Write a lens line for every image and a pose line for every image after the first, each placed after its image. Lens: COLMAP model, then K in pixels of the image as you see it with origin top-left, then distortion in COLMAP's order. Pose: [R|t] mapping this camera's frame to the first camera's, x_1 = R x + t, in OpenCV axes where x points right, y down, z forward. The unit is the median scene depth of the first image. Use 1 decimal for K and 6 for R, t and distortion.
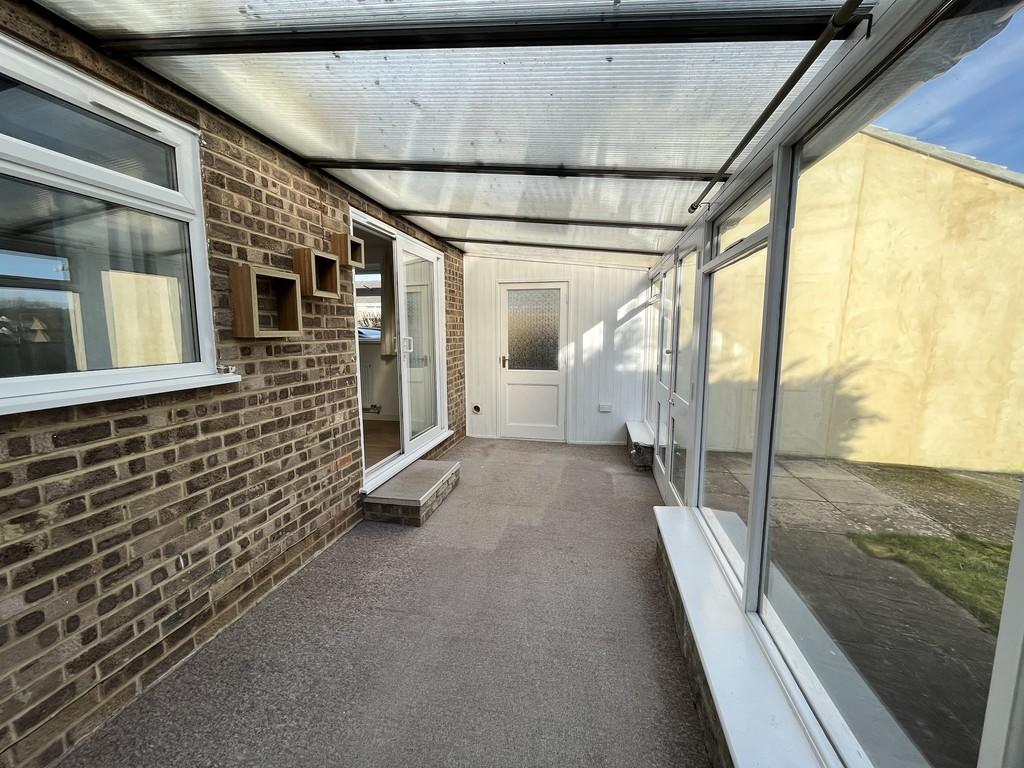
lens RADIAL K [[414.1, 0, 510.1], [0, 414.1, 384.5], [0, 0, 1]] dist [-0.002063, 0.000163]
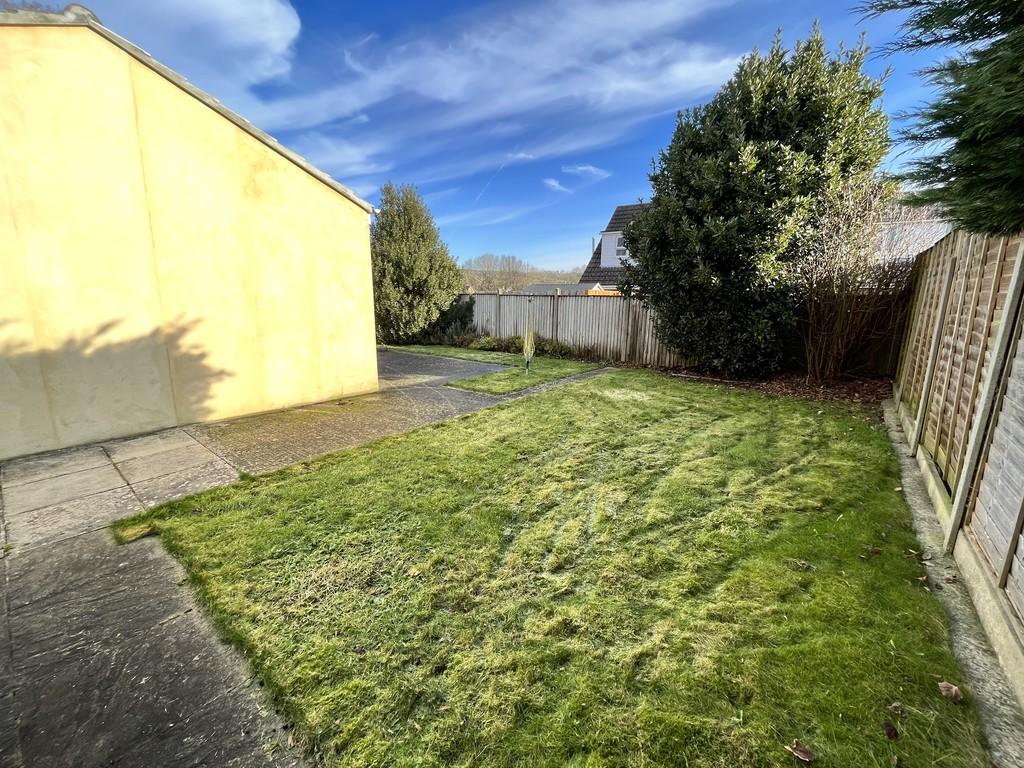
lens RADIAL K [[414.1, 0, 510.1], [0, 414.1, 384.5], [0, 0, 1]] dist [-0.002063, 0.000163]
pose [[0.492572, -0.197423, 0.847583, 0.372381], [0.109067, 0.980254, 0.164941, 0.015988], [-0.863410, 0.011198, 0.504378, -0.107541]]
